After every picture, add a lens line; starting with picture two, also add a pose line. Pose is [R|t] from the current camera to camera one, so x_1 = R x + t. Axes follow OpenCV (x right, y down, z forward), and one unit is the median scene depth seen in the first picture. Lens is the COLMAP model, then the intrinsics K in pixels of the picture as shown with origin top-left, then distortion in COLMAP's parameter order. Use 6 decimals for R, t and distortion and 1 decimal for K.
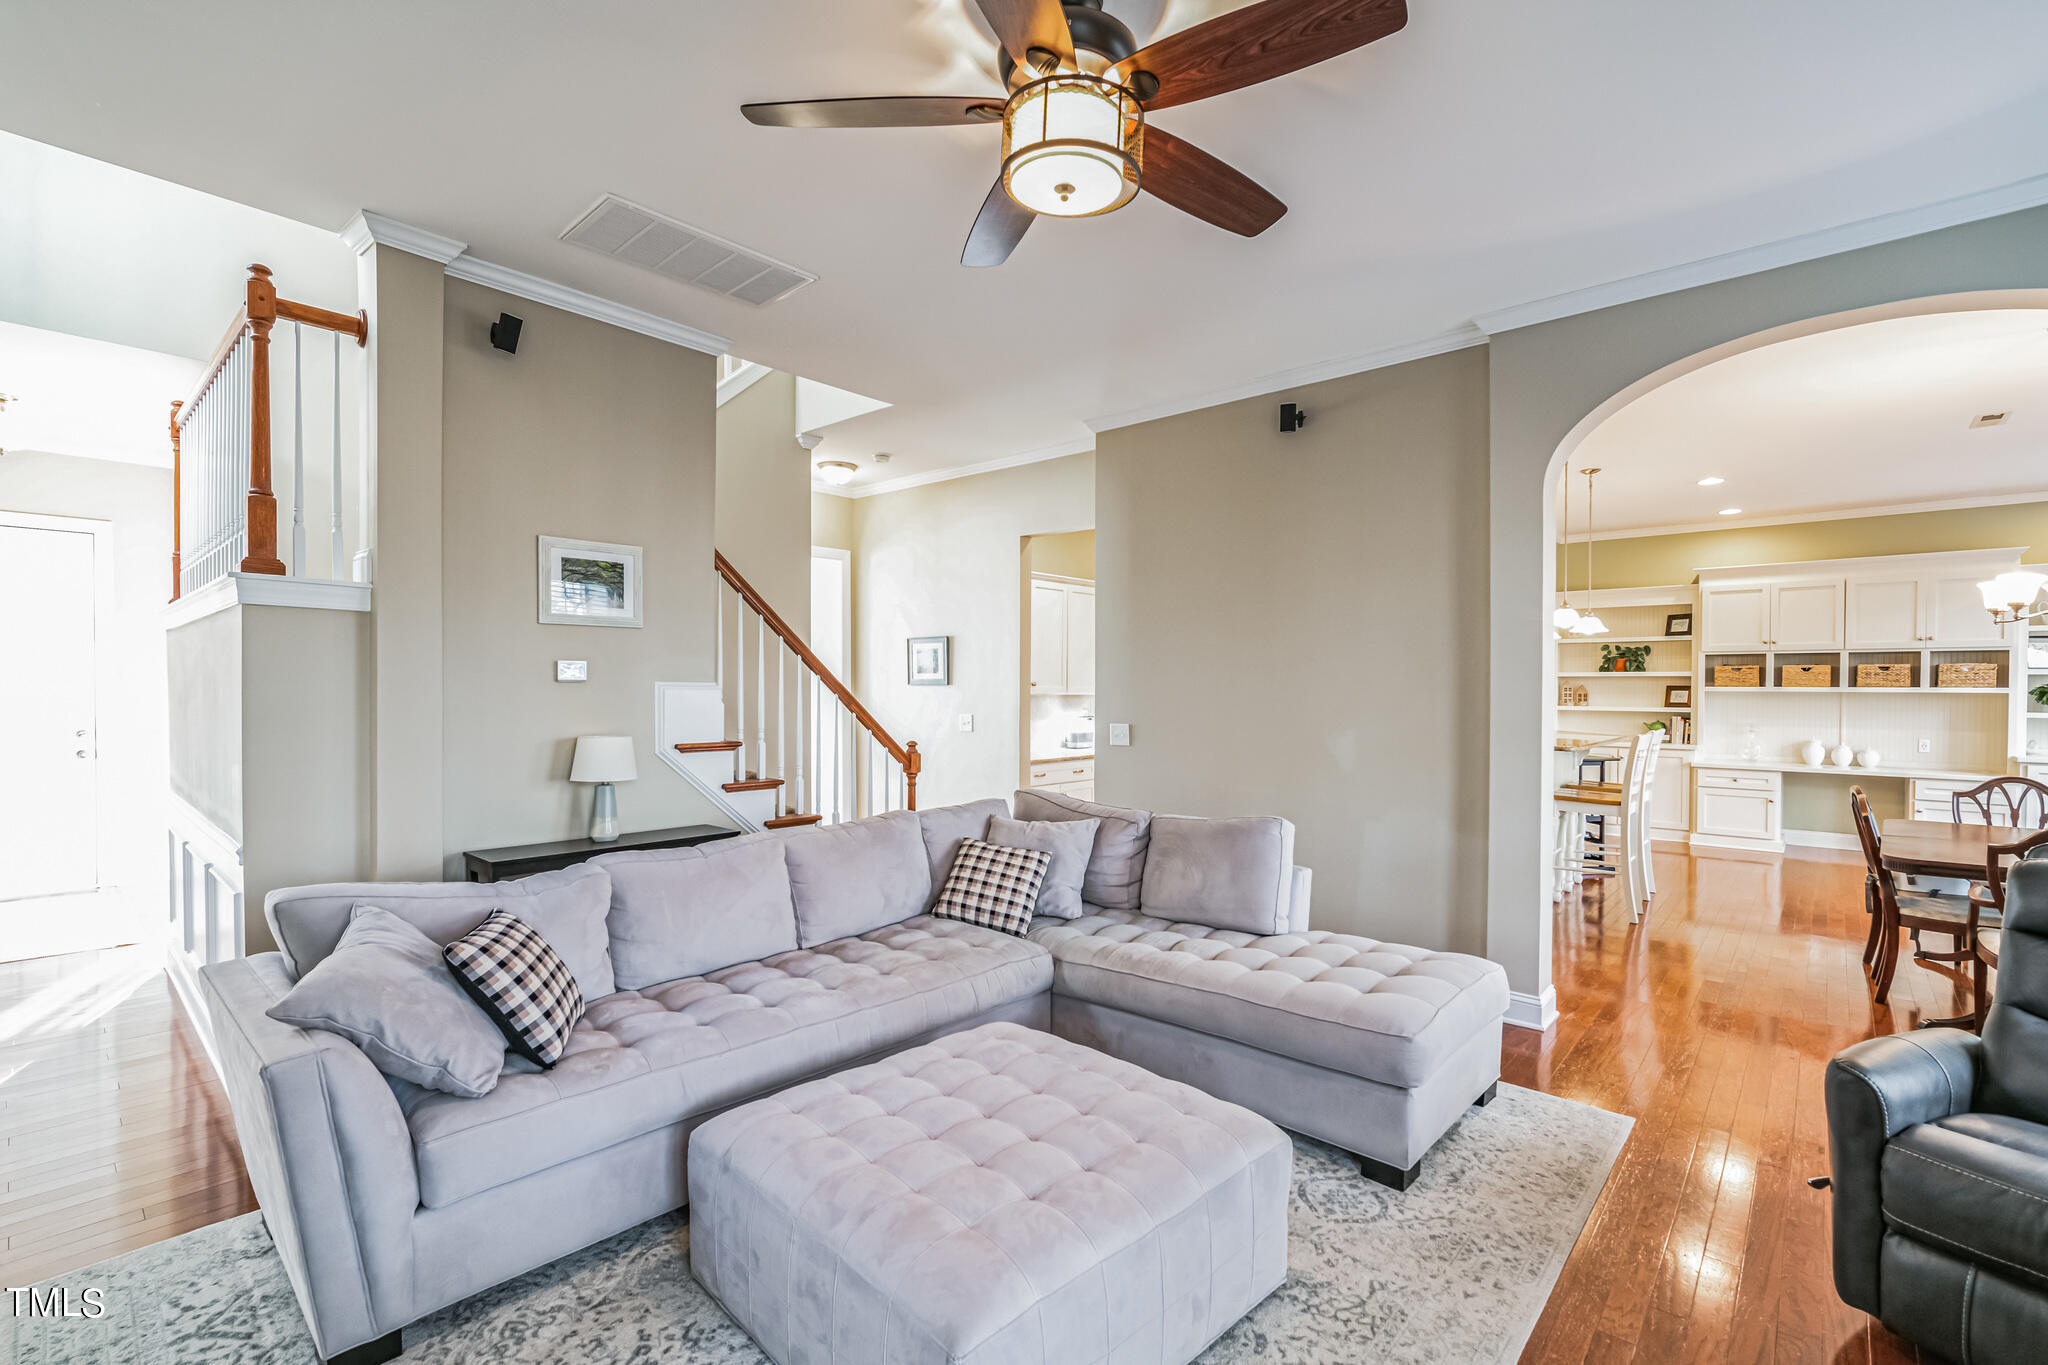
lens RADIAL K [[915.1, 0, 1022.3], [0, 915.1, 693.6], [0, 0, 1]] dist [-0.004208, 0.001300]
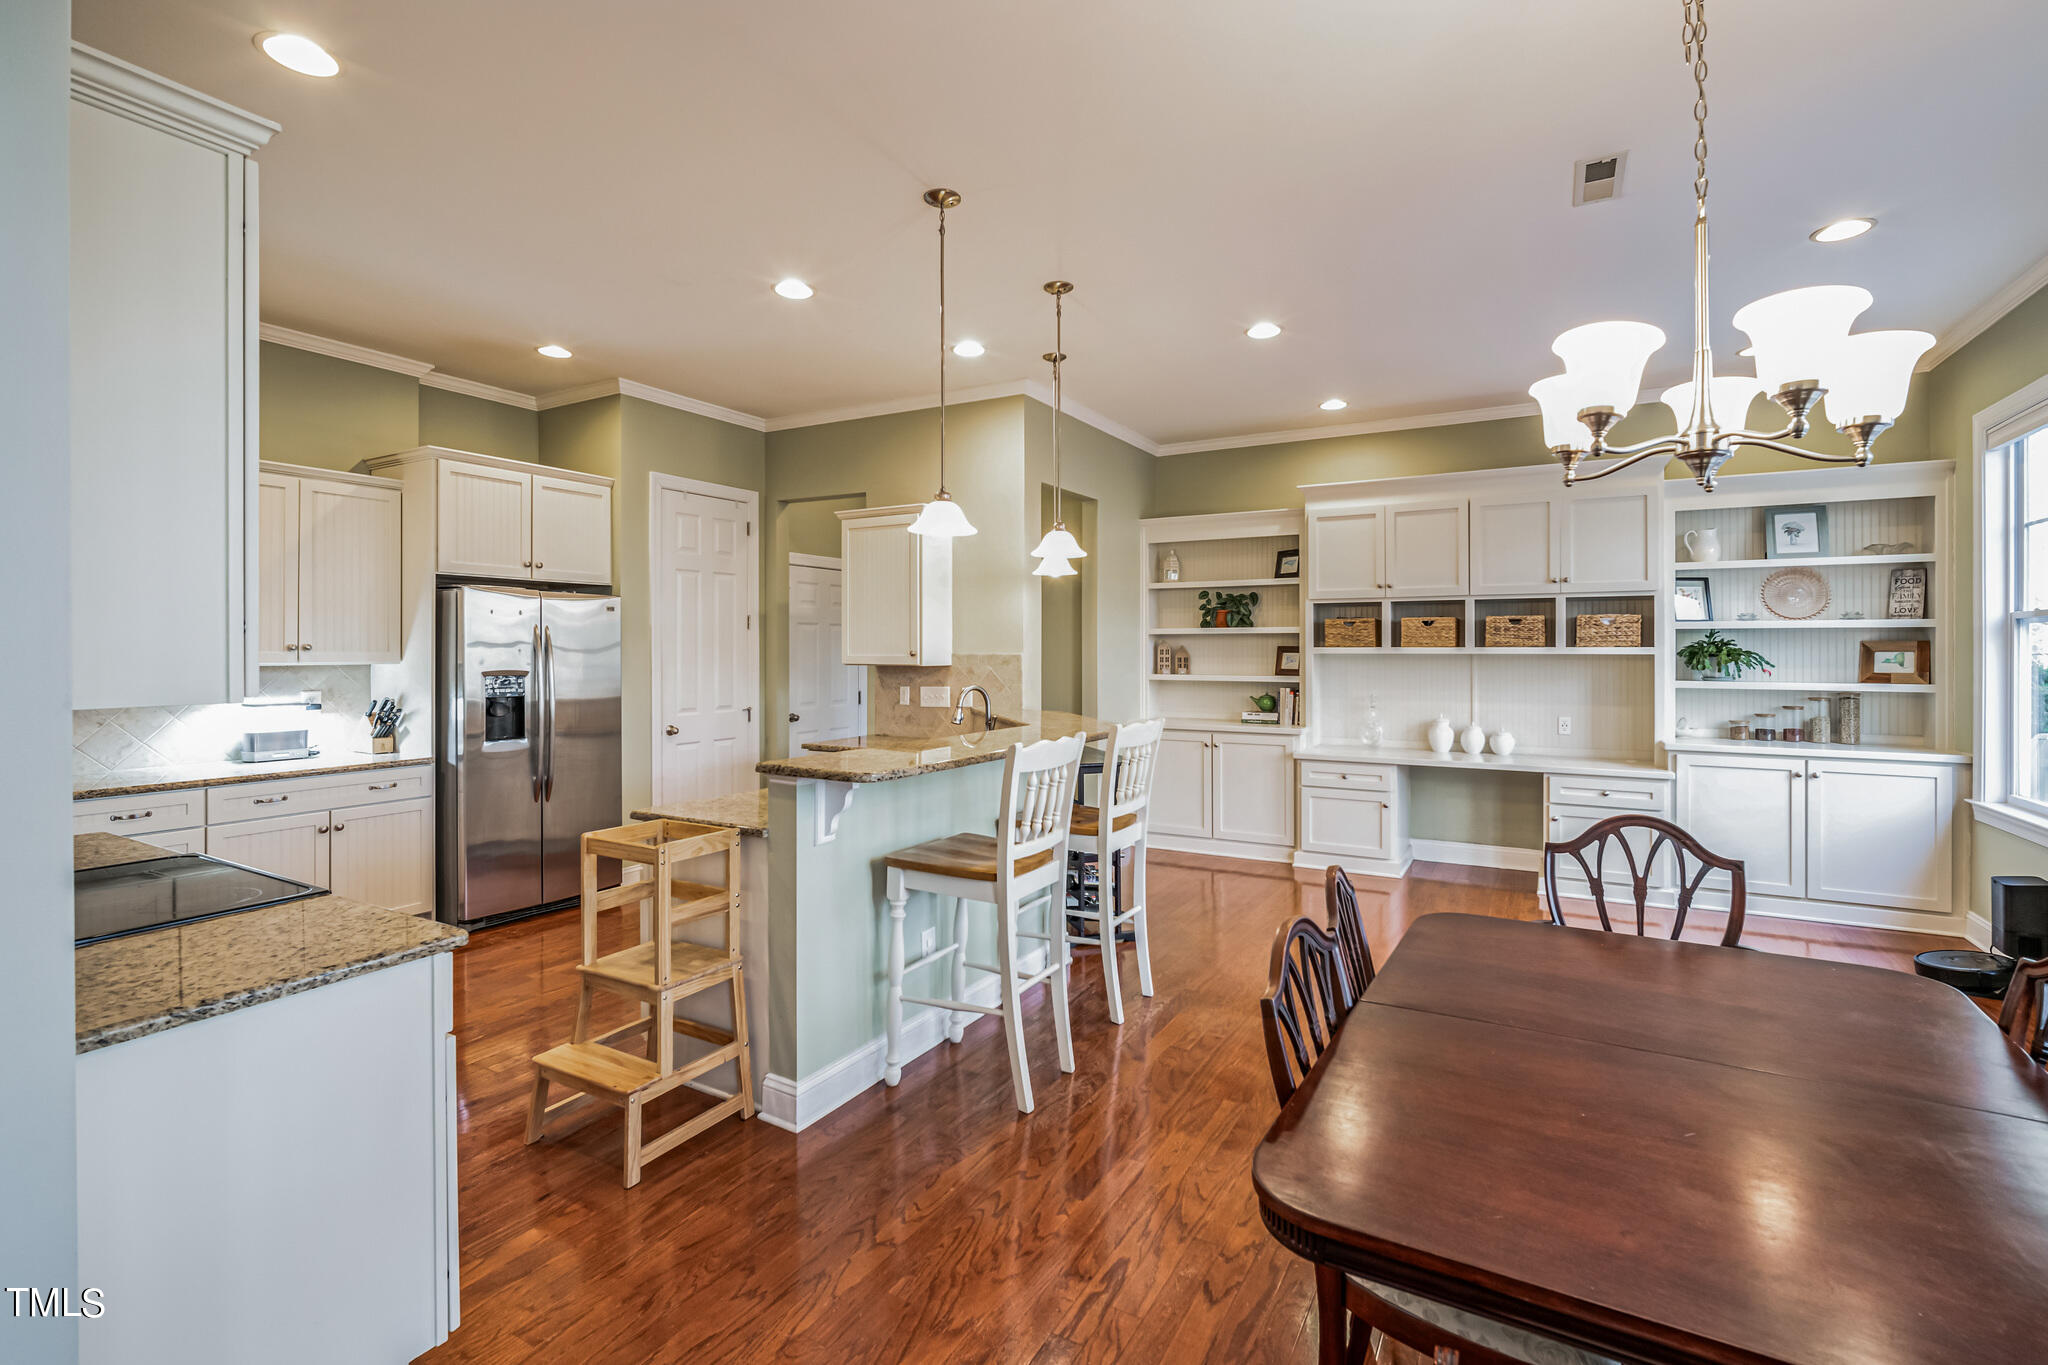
lens RADIAL K [[915.1, 0, 1043.1], [0, 915.1, 646.3], [0, 0, 1]] dist [-0.004208, 0.001300]
pose [[0.977119, -0.002483, 0.212678, 0.398073], [0.005037, 0.999922, -0.011467, -0.001273], [-0.212633, 0.012276, 0.977055, 0.346382]]
